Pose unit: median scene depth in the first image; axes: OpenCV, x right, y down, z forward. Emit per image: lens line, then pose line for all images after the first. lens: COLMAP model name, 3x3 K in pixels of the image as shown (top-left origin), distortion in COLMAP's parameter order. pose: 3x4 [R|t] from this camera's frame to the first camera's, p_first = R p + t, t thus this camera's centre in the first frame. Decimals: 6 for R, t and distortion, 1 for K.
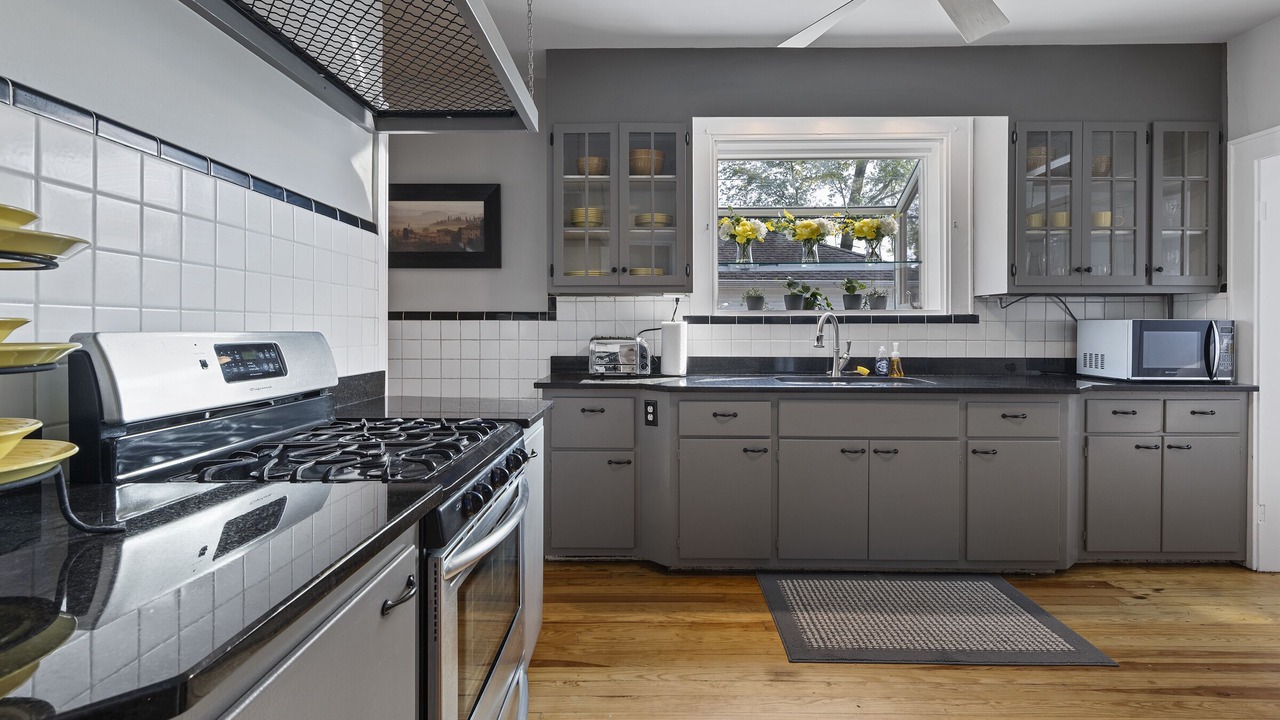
lens RADIAL K [[587.9, 0, 639.9], [0, 587.9, 334.4], [0, 0, 1]] dist [-0.000243, -0.000035]
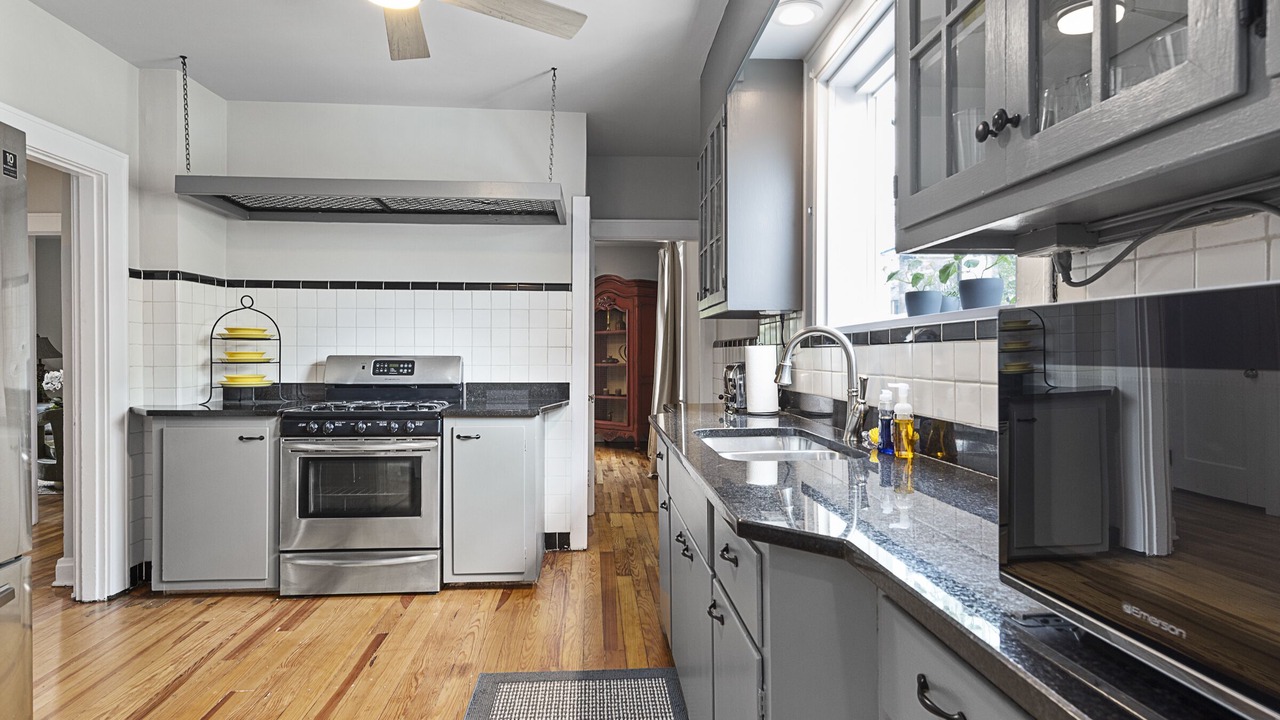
lens RADIAL K [[674.2, 0, 640.0], [0, 674.2, 360.0], [0, 0, 1]] dist [-0.003408, 0.000168]
pose [[0.091390, 0.007508, -0.995787, 0.939215], [-0.008874, 0.999938, 0.006725, -0.006006], [0.995776, 0.008222, 0.091451, 0.748175]]
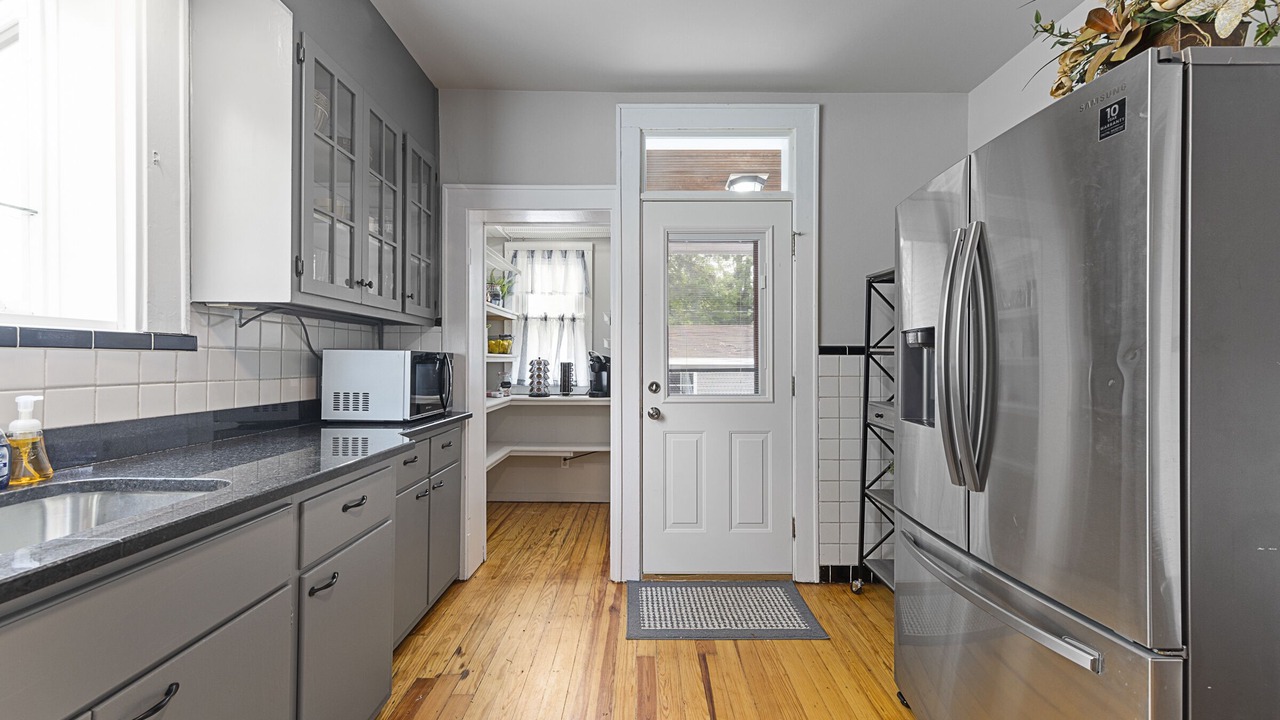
lens RADIAL K [[498.3, 0, 640.0], [0, 498.3, 360.0], [0, 0, 1]] dist [-0.000456, -0.000043]
pose [[-0.015781, 0.002322, 0.999873, 0.094512], [0.005962, 0.999980, -0.002229, -0.006789], [-0.999858, 0.005926, -0.015795, 0.593604]]
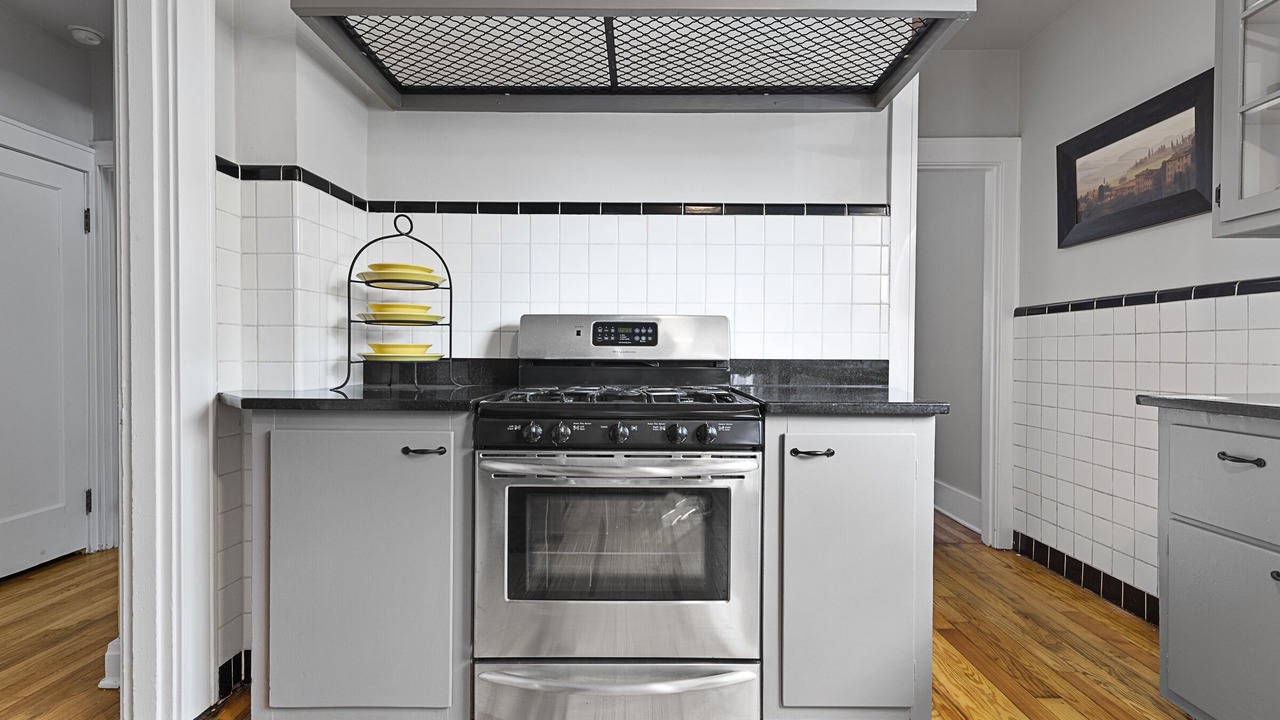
lens RADIAL K [[589.5, 0, 640.0], [0, 589.5, 360.0], [0, 0, 1]] dist [0.002336, -0.000218]
pose [[0.009135, 0.012728, -0.999877, 0.372268], [-0.010262, 0.999868, 0.012634, 0.040057], [0.999906, 0.010145, 0.009264, 0.436622]]
